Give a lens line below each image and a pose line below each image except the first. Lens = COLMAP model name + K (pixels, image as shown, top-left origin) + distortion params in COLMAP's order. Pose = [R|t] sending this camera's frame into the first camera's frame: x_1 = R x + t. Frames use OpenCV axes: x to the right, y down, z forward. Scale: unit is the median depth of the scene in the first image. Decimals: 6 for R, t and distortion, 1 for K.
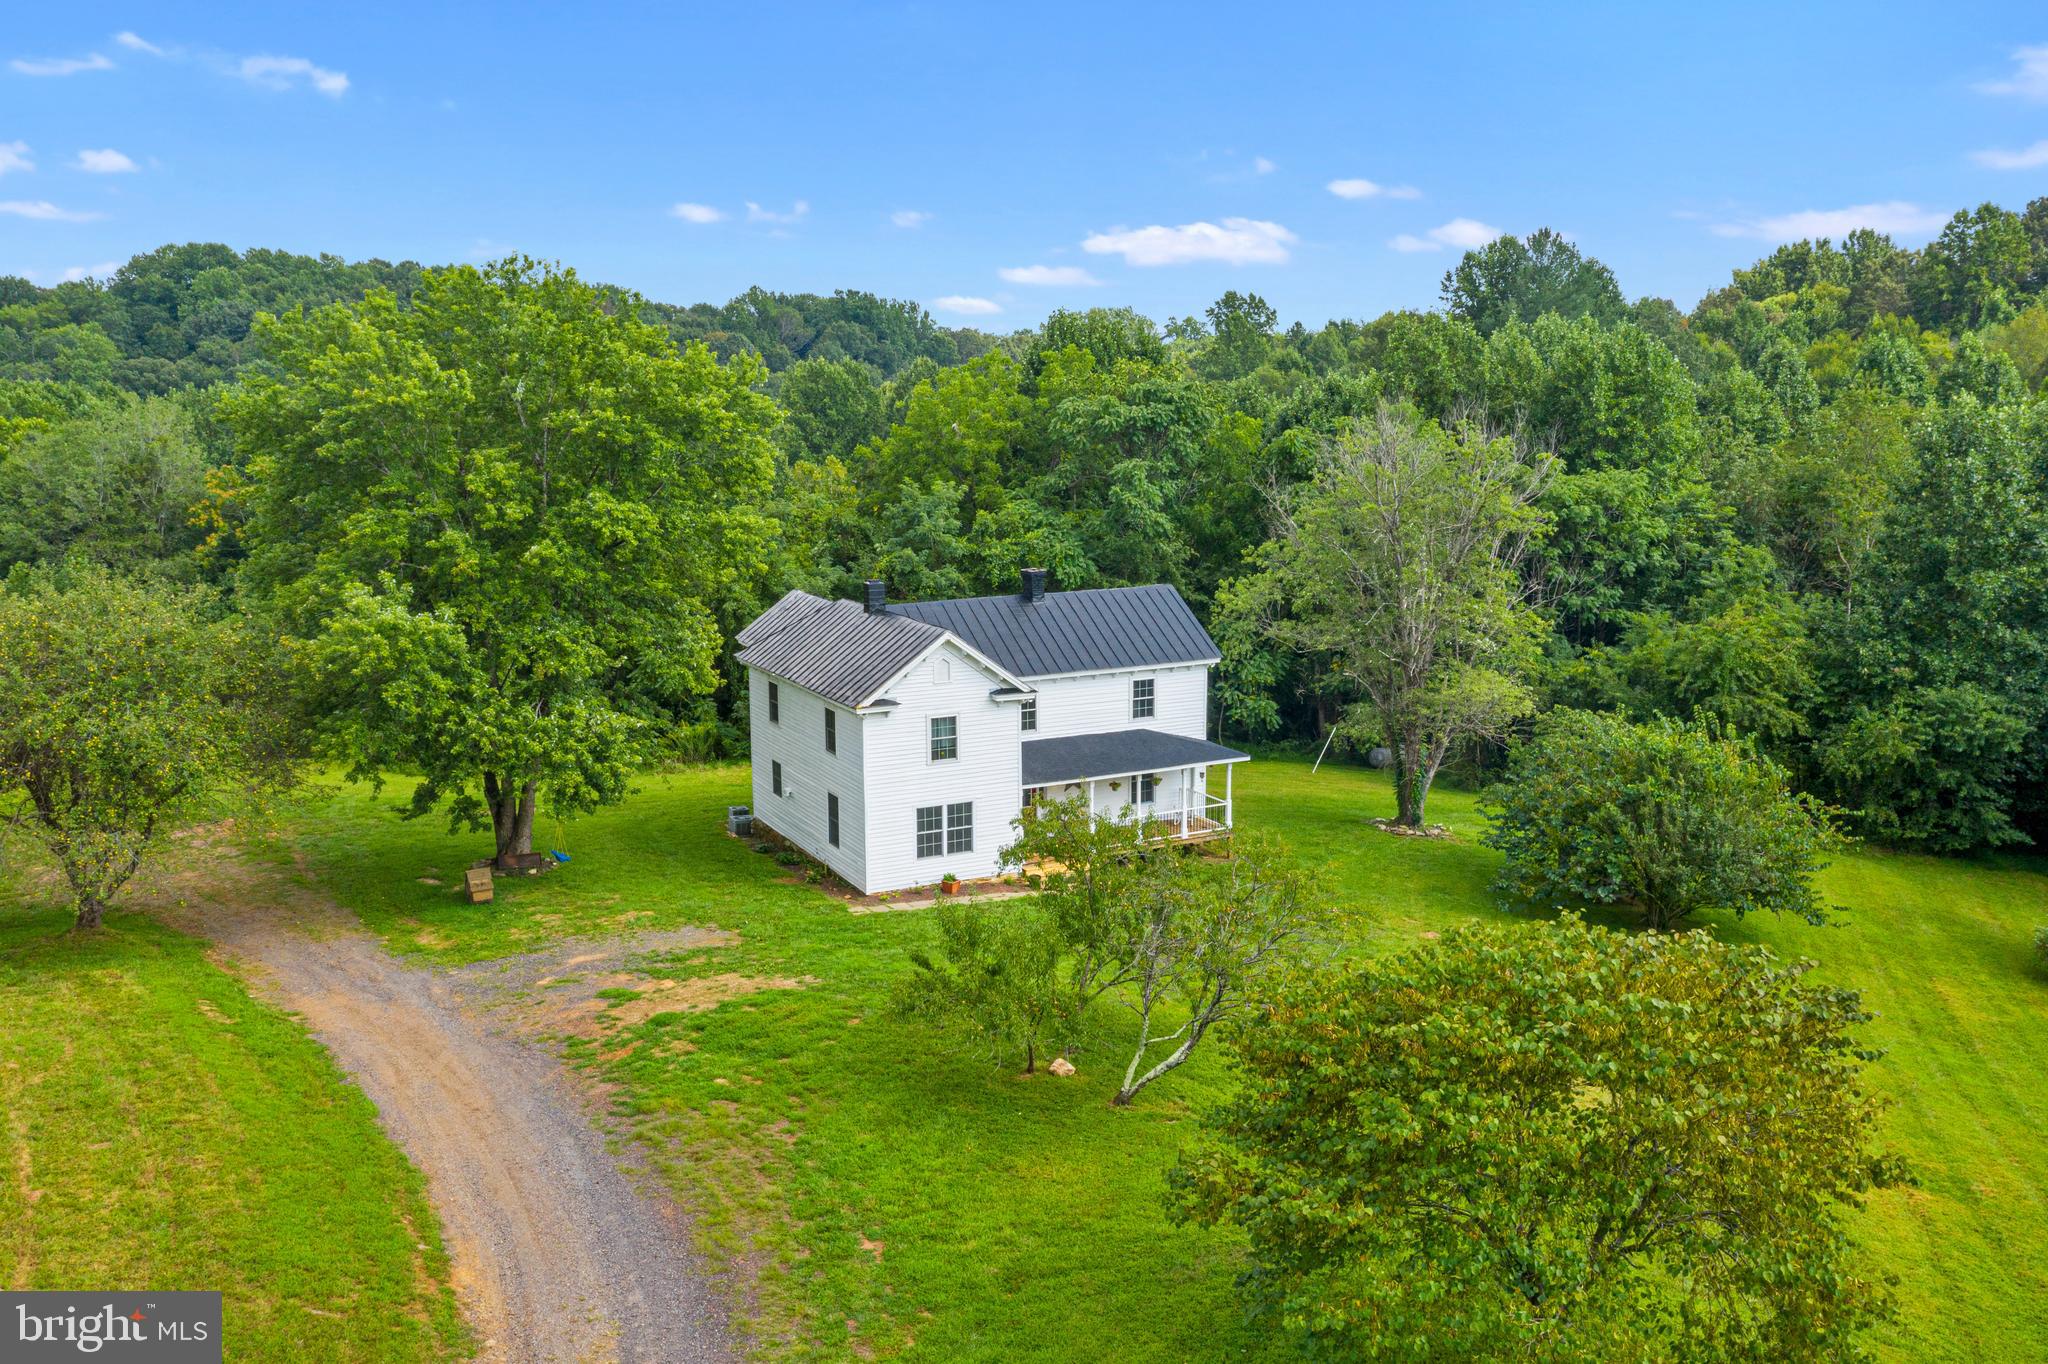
lens RADIAL K [[1703.8, 0, 1023.1], [0, 1703.8, 692.7], [0, 0, 1]] dist [0.004435, -0.000726]
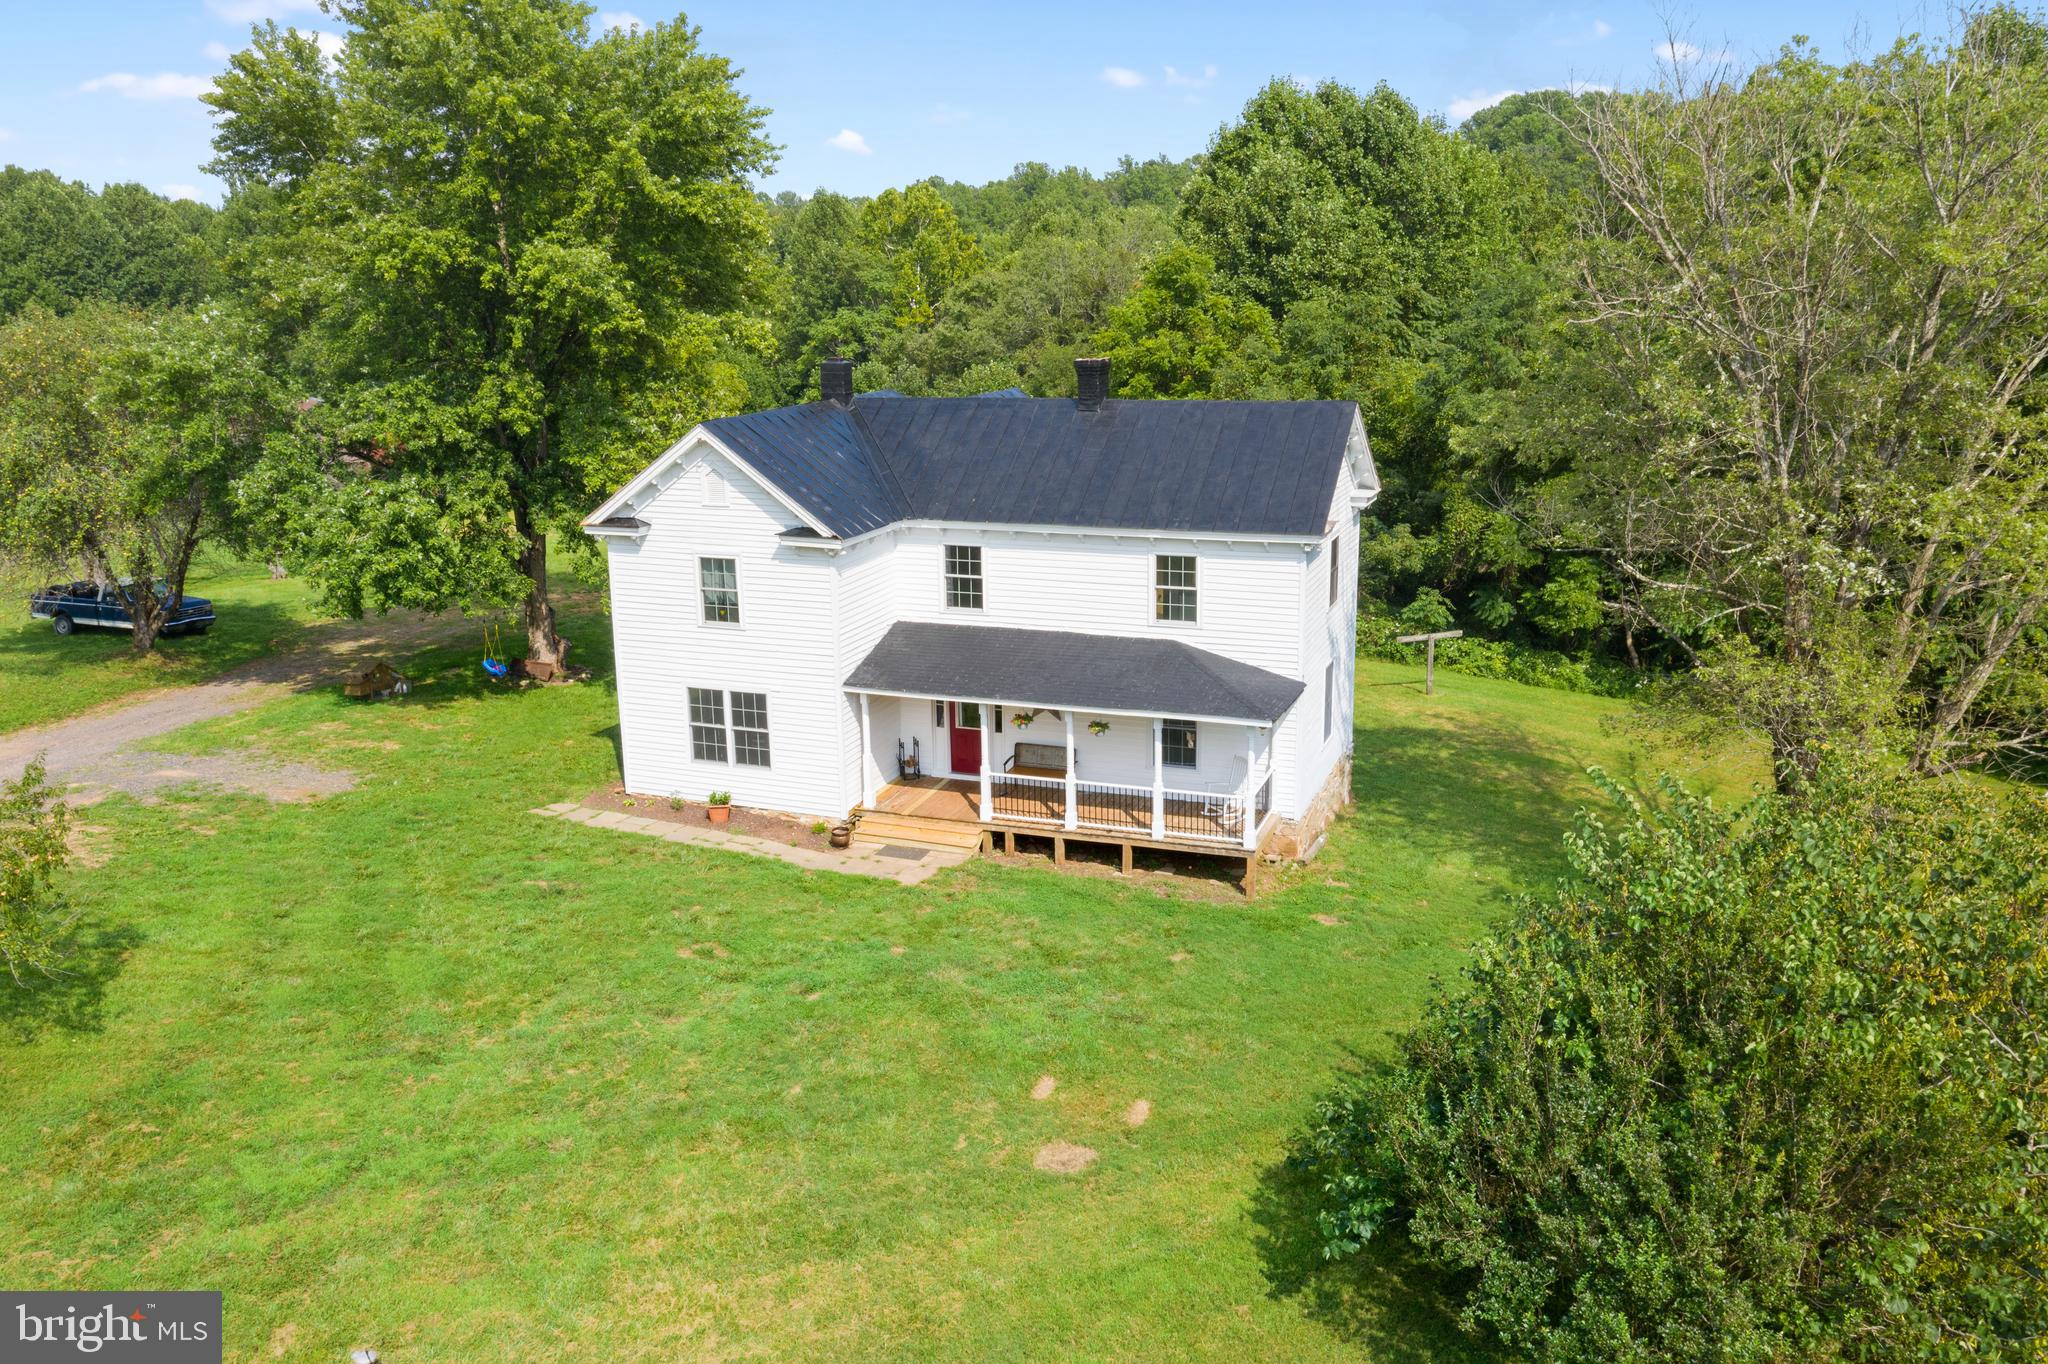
lens RADIAL K [[1623.6, 0, 1024.0], [0, 1623.6, 682.0], [0, 0, 1]] dist [-0.008147, 0.010223]
pose [[0.663517, 0.179270, -0.726366, 0.440769], [-0.120394, 0.983800, 0.132829, -0.032094], [0.738411, -0.000684, 0.674350, 0.587759]]
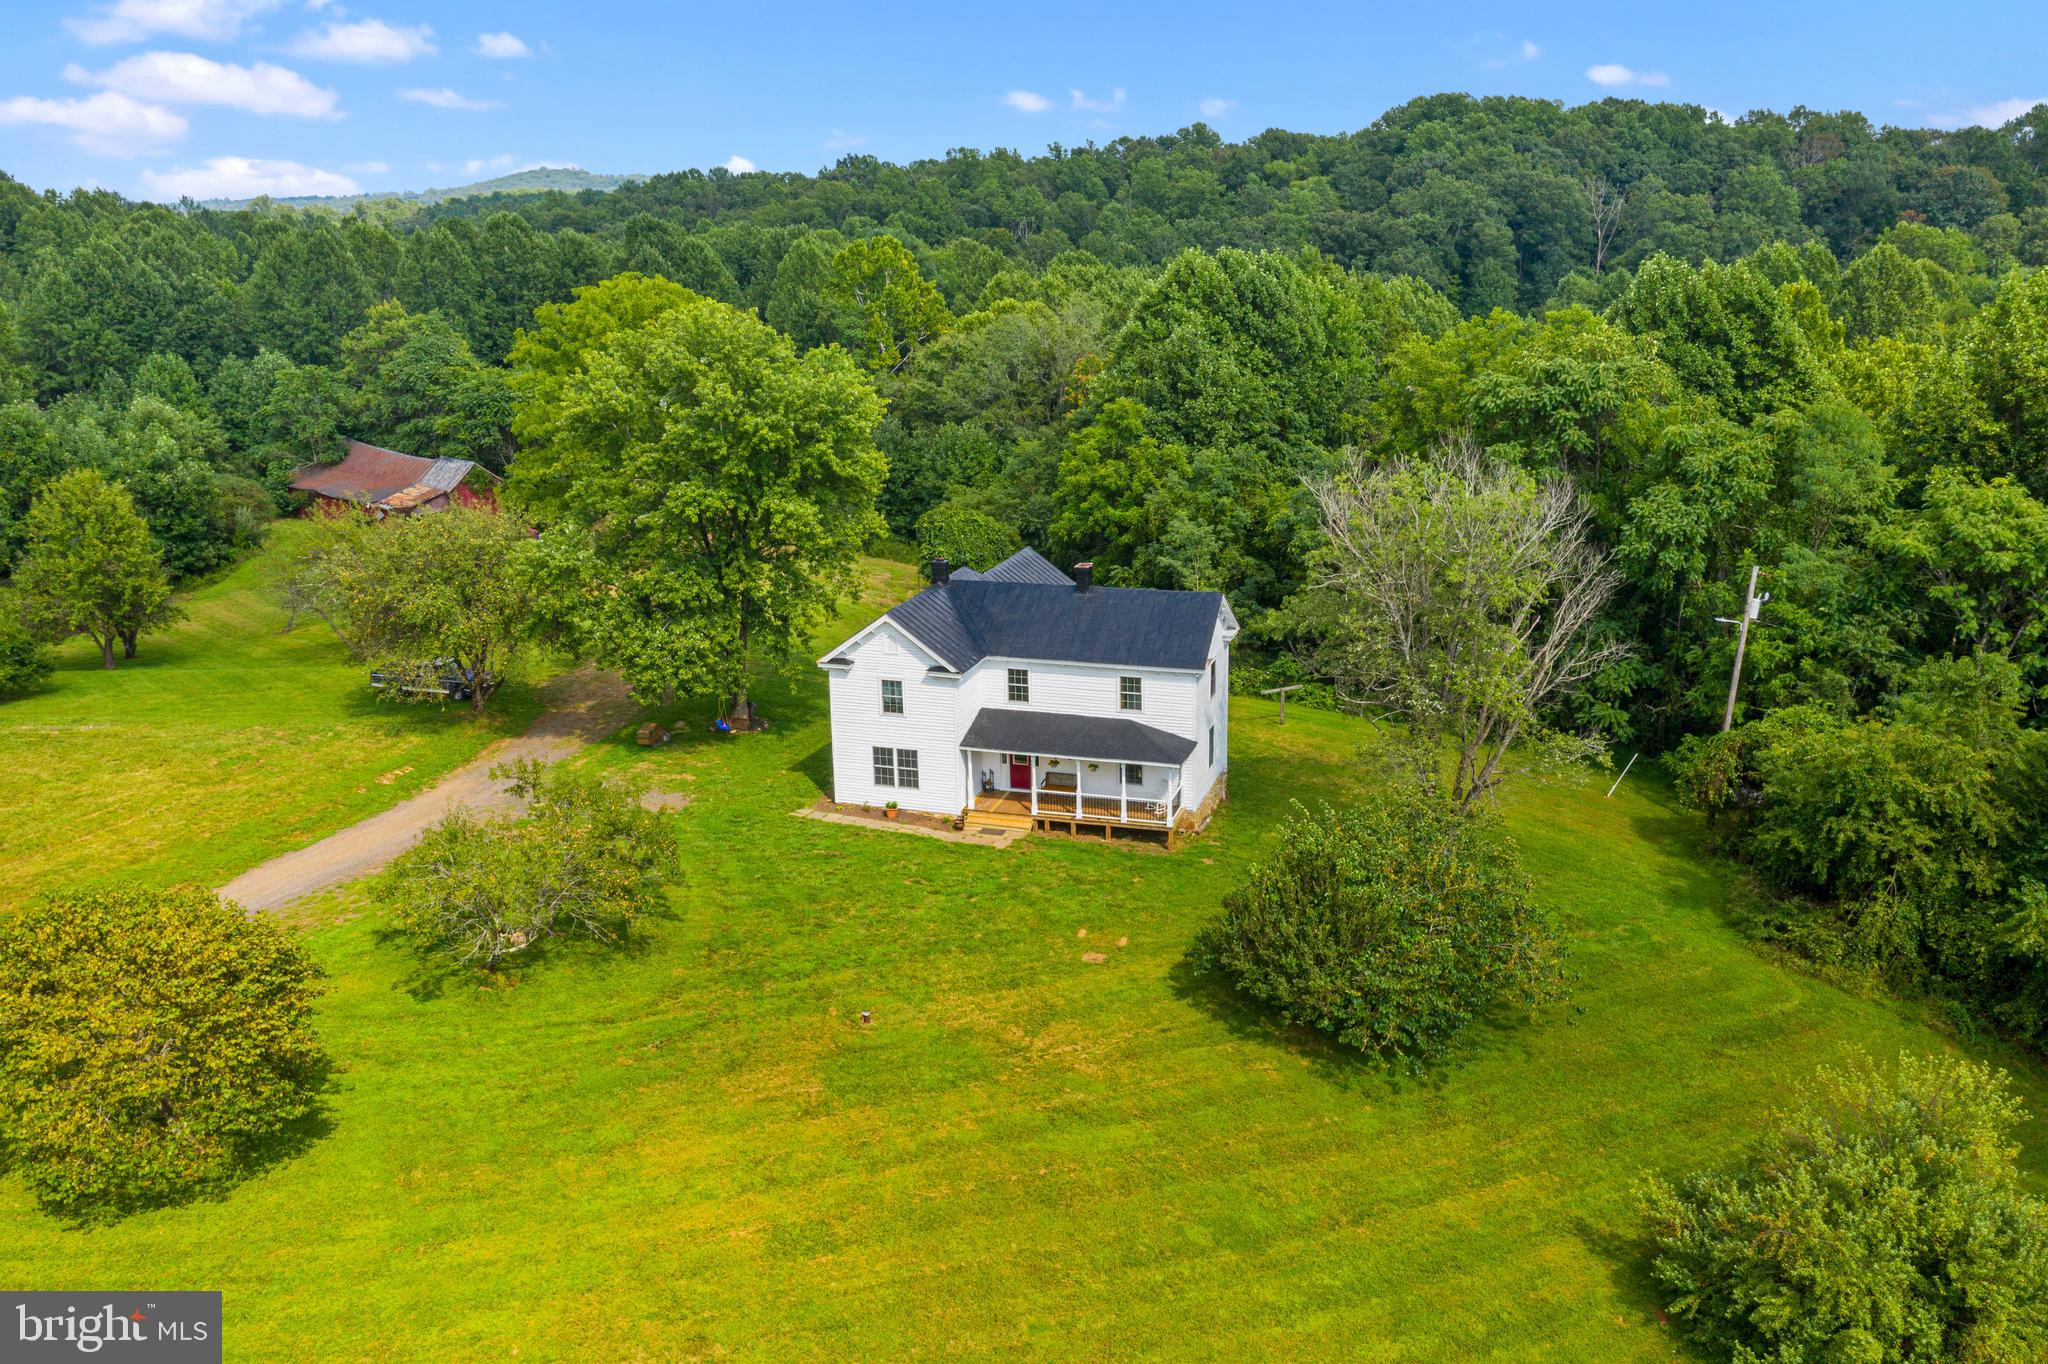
lens RADIAL K [[1705.0, 0, 1055.2], [0, 1705.0, 684.3], [0, 0, 1]] dist [0.004227, 0.003220]
pose [[0.711105, 0.189548, -0.677053, 0.792815], [-0.114816, 0.981354, 0.154149, -0.169480], [0.693647, -0.031880, 0.719609, 0.155149]]
